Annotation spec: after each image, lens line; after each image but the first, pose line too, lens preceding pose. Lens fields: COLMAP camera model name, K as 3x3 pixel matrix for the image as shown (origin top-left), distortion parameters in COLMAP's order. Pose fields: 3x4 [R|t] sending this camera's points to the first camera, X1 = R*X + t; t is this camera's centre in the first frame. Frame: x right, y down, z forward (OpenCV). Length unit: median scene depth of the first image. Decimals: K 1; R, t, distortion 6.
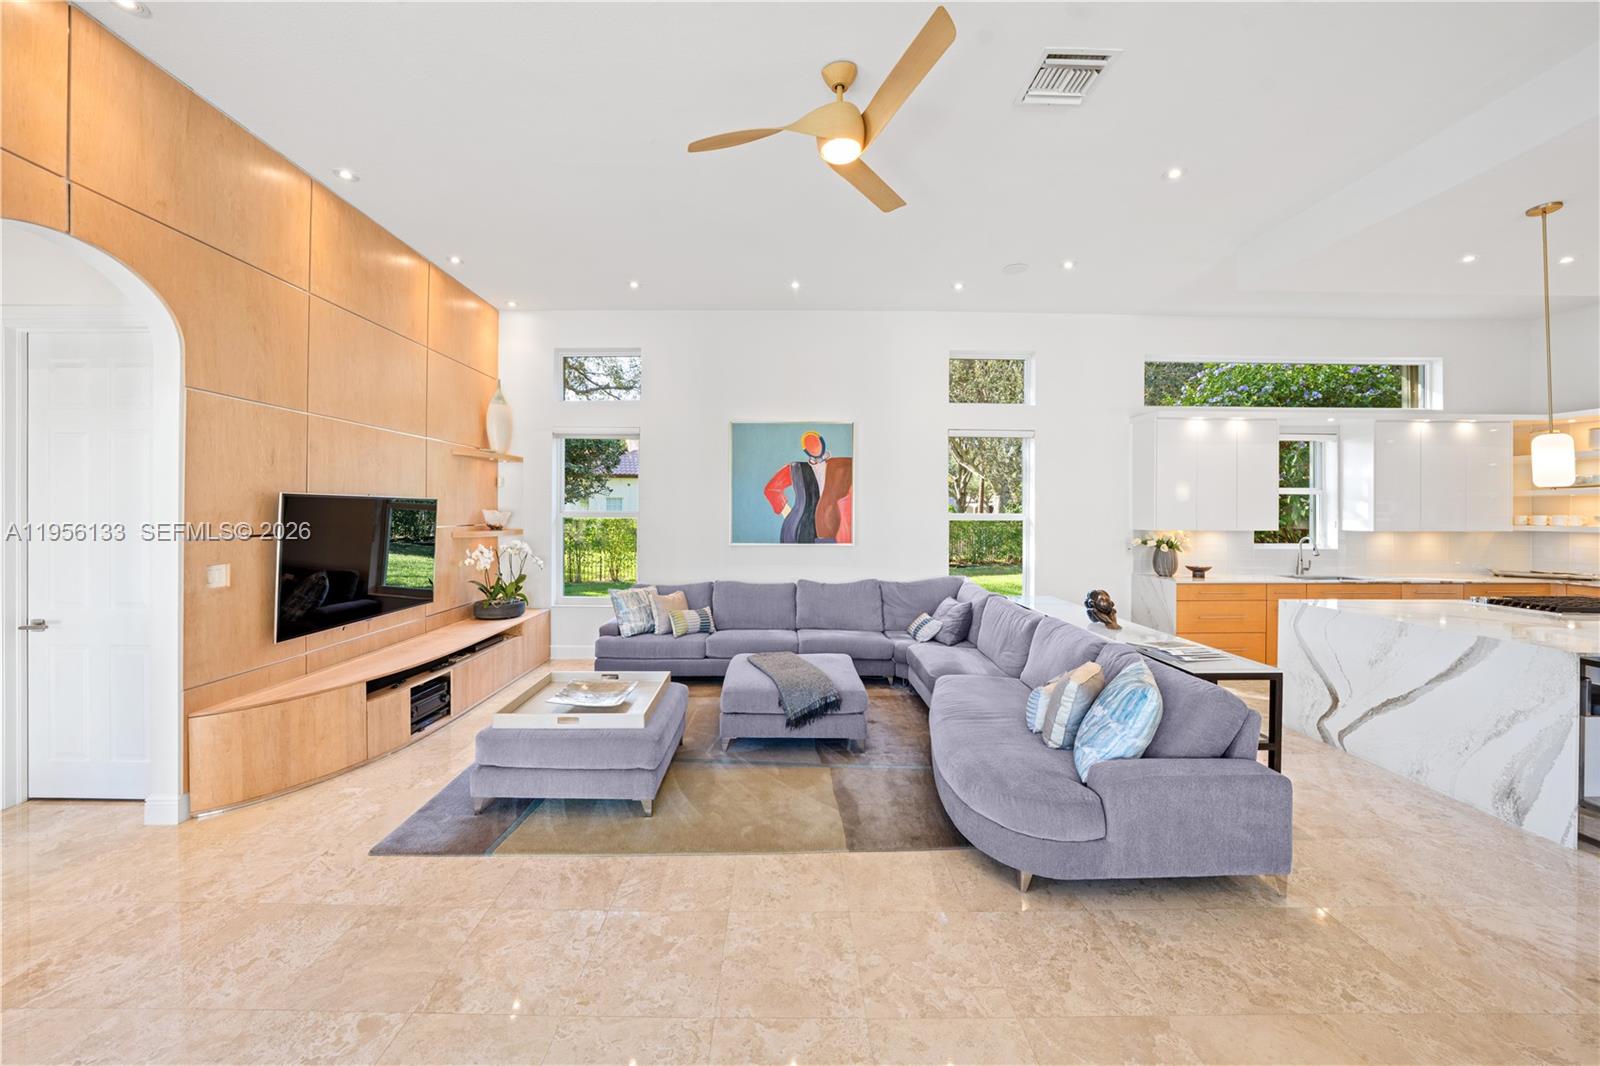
lens RADIAL K [[547.9, 0, 789.1], [0, 547.9, 517.1], [0, 0, 1]] dist [-0.001138, -0.000115]
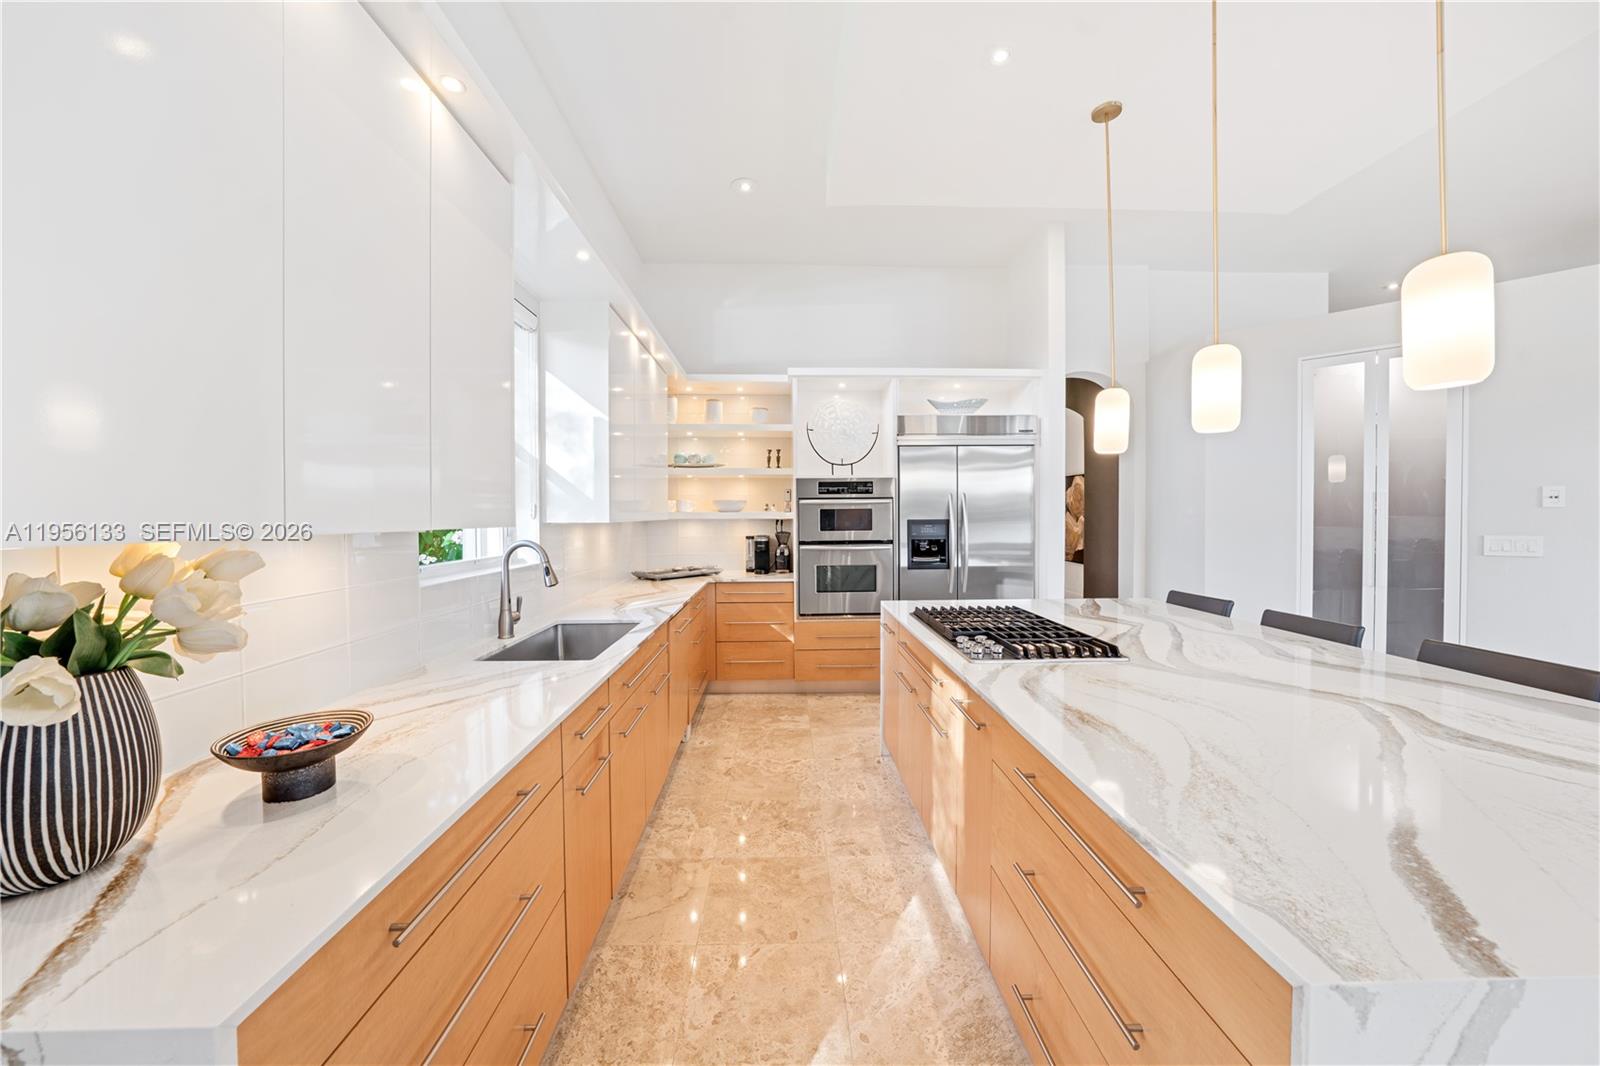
lens RADIAL K [[547.9, 0, 789.1], [0, 547.9, 517.1], [0, 0, 1]] dist [-0.001138, -0.000115]
pose [[0.005074, -0.009999, 0.999937, 0.554354], [0.004226, 0.999941, 0.009978, 0.015464], [-0.999978, 0.004175, 0.005116, 0.816950]]
